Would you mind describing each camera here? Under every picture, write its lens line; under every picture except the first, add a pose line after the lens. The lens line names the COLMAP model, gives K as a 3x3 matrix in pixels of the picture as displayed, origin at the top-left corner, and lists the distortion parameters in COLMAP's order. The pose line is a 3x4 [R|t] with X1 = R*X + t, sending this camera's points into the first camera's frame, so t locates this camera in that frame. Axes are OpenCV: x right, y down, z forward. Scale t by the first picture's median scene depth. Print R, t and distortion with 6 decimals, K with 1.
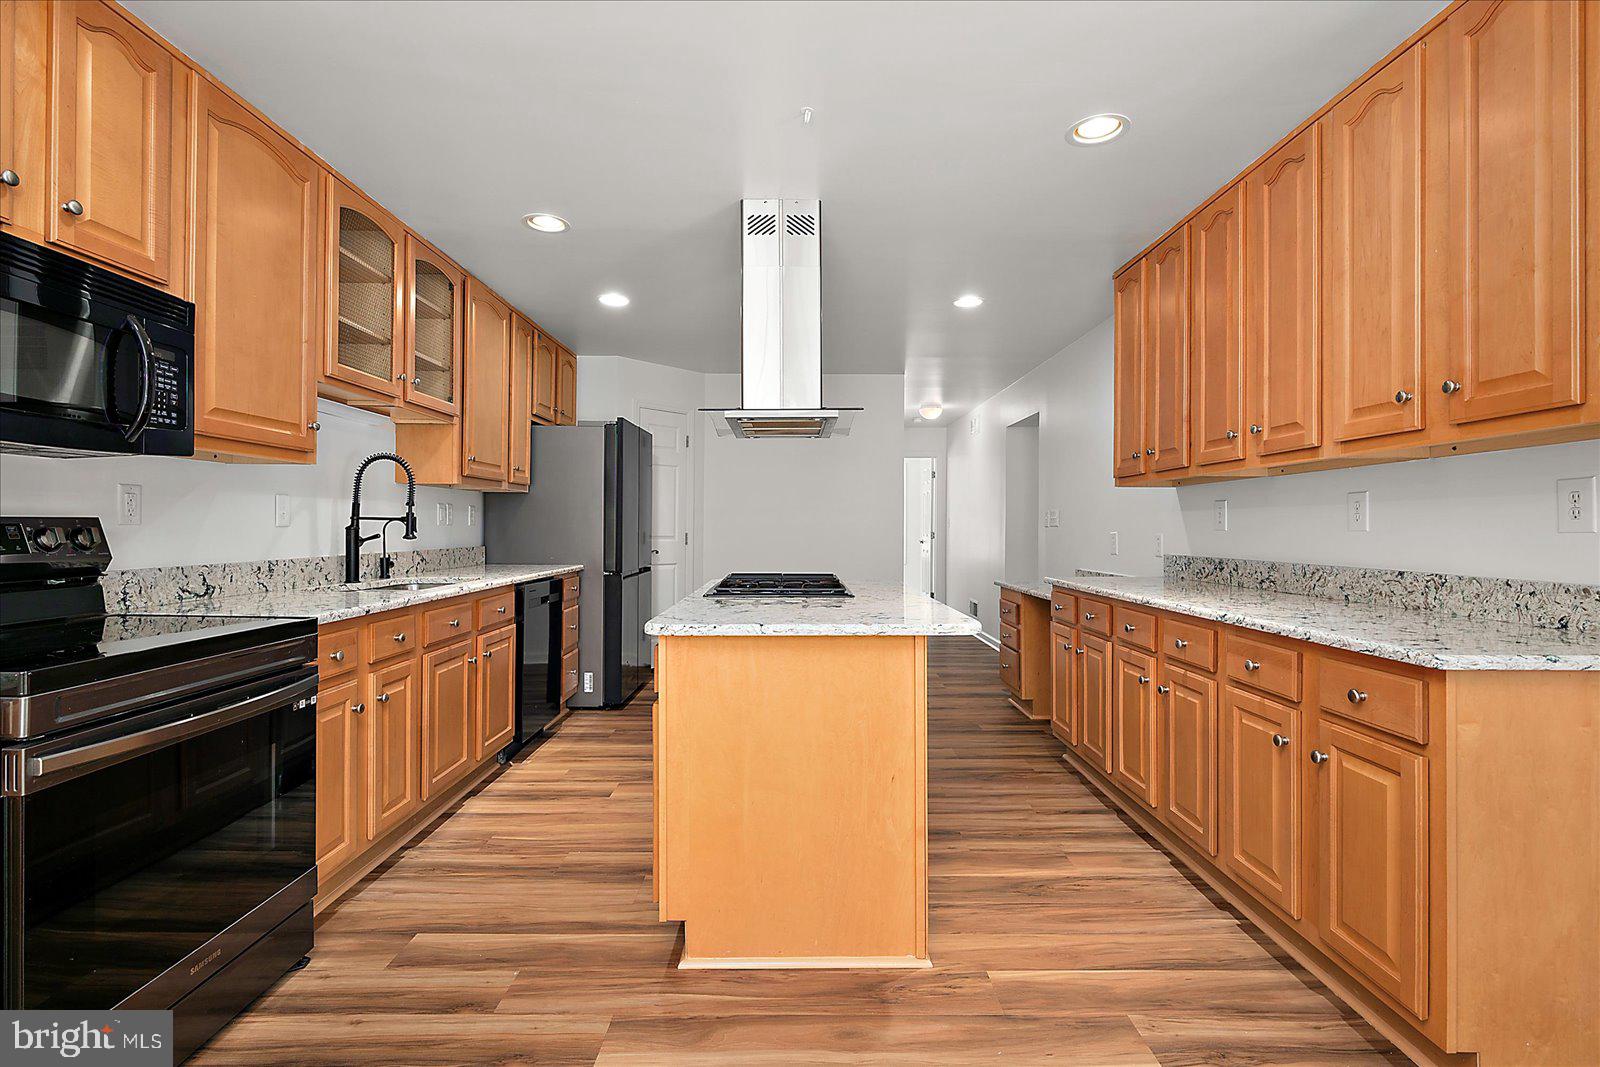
lens RADIAL K [[769.1, 0, 806.2], [0, 769.1, 525.5], [0, 0, 1]] dist [-0.000119, -0.000686]
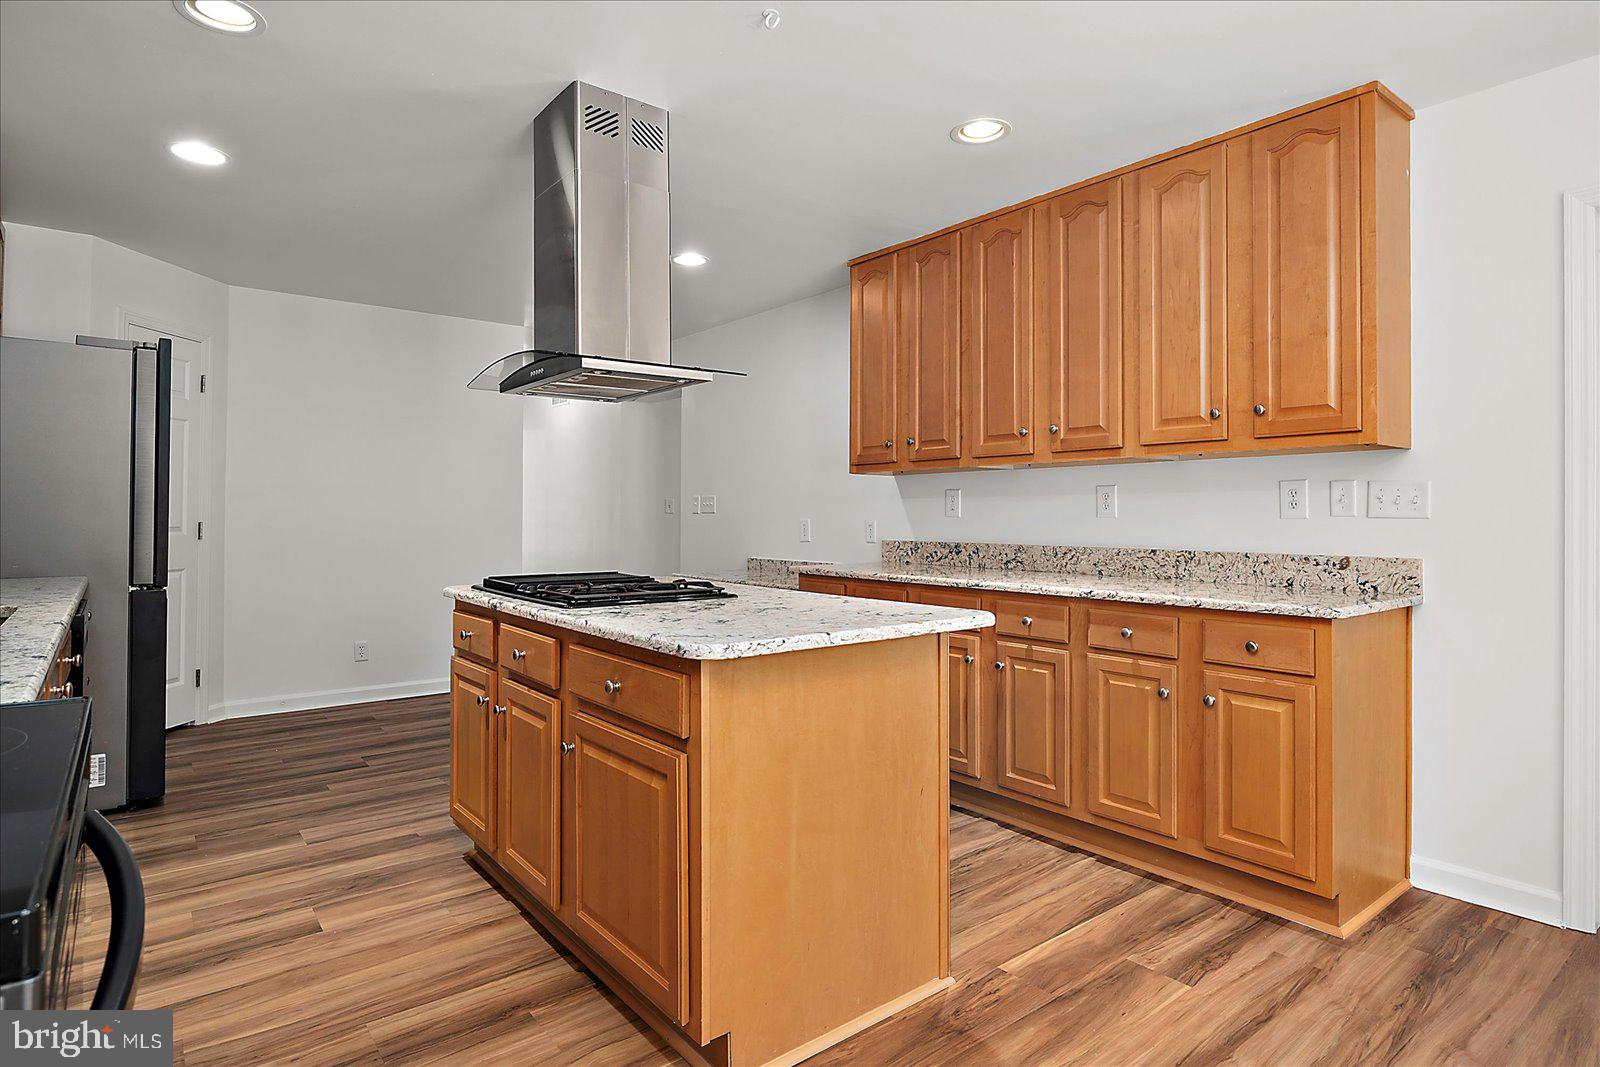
lens RADIAL K [[862.0, 0, 827.5], [0, 862.0, 507.2], [0, 0, 1]] dist [-0.003222, -0.000912]
pose [[0.778645, 0.005439, 0.627442, -0.444452], [-0.002573, 0.999982, -0.005476, -0.000362], [-0.627460, 0.002650, 0.778644, 0.198065]]
